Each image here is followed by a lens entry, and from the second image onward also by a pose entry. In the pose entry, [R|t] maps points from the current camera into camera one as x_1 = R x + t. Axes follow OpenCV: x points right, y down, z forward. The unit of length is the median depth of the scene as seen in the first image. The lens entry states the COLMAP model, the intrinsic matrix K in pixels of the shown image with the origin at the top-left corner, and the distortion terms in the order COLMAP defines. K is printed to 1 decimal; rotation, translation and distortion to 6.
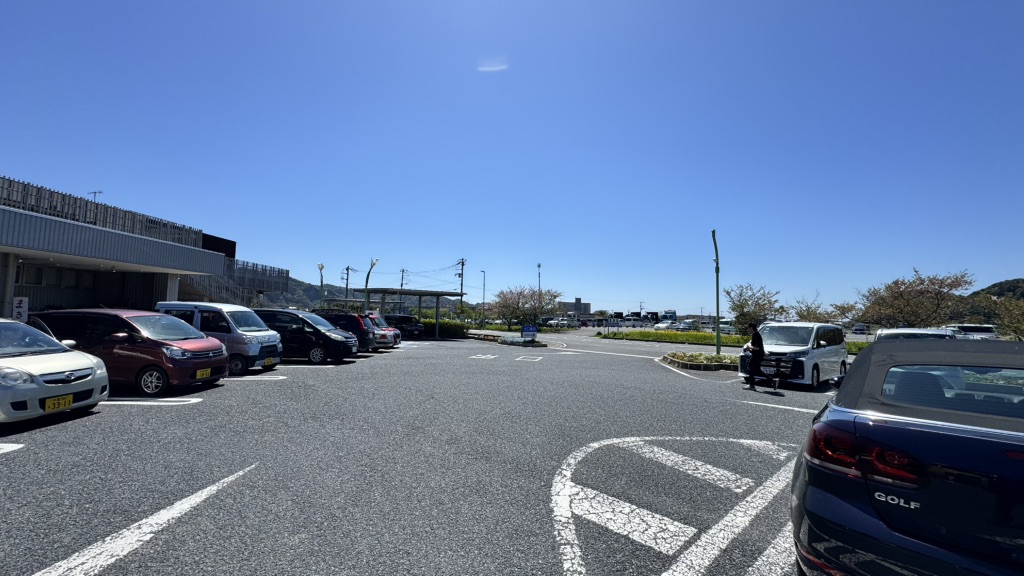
lens RADIAL K [[403.9, 0, 512.0], [0, 403.9, 288.0], [0, 0, 1]] dist [-0.000771, 0.000036]
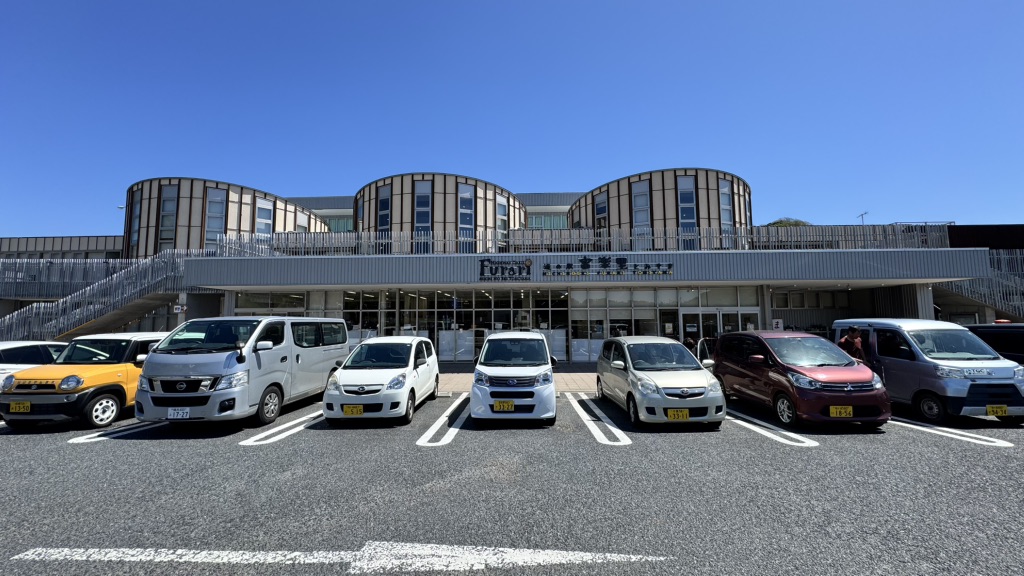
lens RADIAL K [[403.9, 0, 512.0], [0, 403.9, 288.0], [0, 0, 1]] dist [-0.000771, 0.000036]
pose [[-0.025462, -0.114655, -0.993079, 0.069201], [0.077455, 0.990189, -0.116307, 0.015576], [0.996671, -0.079880, -0.016332, 0.417787]]
